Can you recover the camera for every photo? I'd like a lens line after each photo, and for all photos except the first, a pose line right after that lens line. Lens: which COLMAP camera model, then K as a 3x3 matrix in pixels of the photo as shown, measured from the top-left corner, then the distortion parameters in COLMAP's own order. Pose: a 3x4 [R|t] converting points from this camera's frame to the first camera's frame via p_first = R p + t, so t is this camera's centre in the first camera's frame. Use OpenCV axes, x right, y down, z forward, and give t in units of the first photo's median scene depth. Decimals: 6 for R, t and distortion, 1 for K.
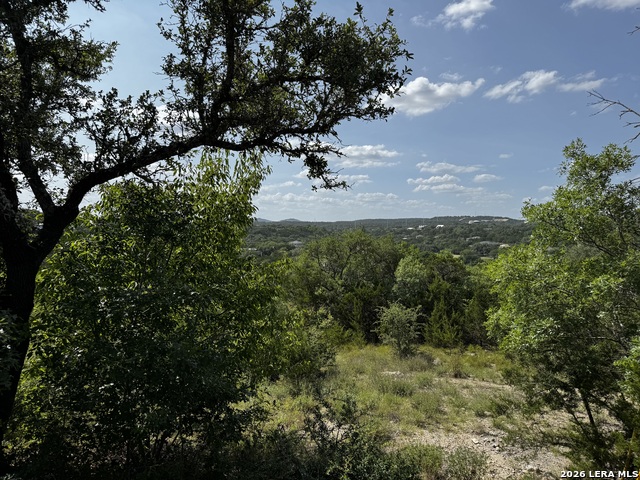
lens RADIAL K [[473.5, 0, 320.0], [0, 473.5, 240.0], [0, 0, 1]] dist [0.280970, -0.441673]
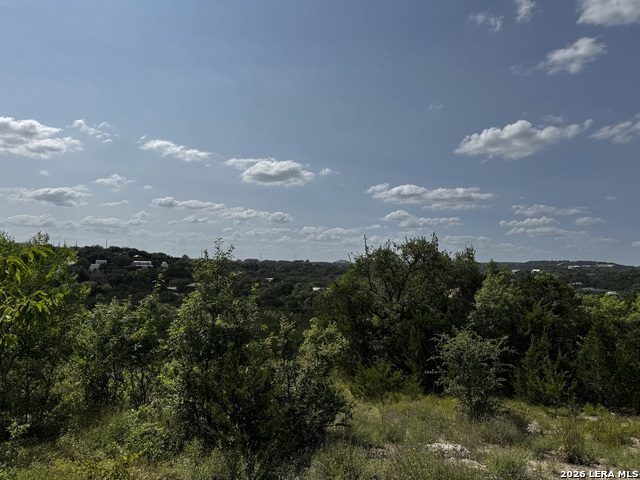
lens RADIAL K [[476.8, 0, 320.0], [0, 476.8, 240.0], [0, 0, 1]] dist [0.003578, -0.003553]
pose [[0.983321, 0.013419, -0.181381, 0.108372], [-0.029545, 0.995814, -0.086499, 0.098710], [0.179461, 0.090415, 0.979601, 0.452465]]
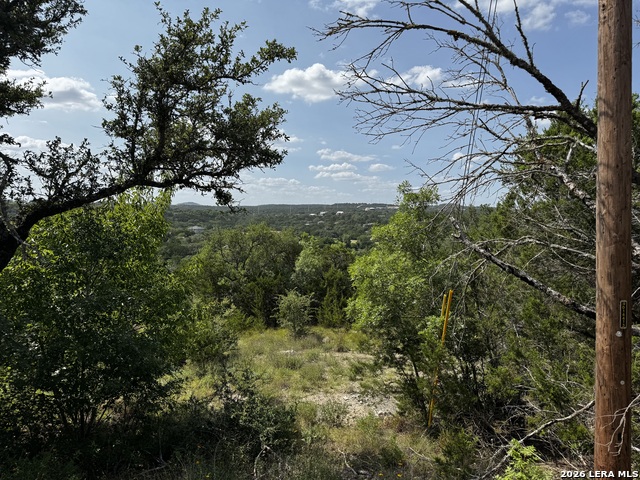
lens RADIAL K [[473.5, 0, 320.0], [0, 473.5, 240.0], [0, 0, 1]] dist [0.280970, -0.441673]
pose [[0.979534, -0.004020, 0.201236, -0.005400], [-0.002225, 0.999523, 0.030798, -0.031891], [-0.201264, -0.030615, 0.979058, -0.146967]]
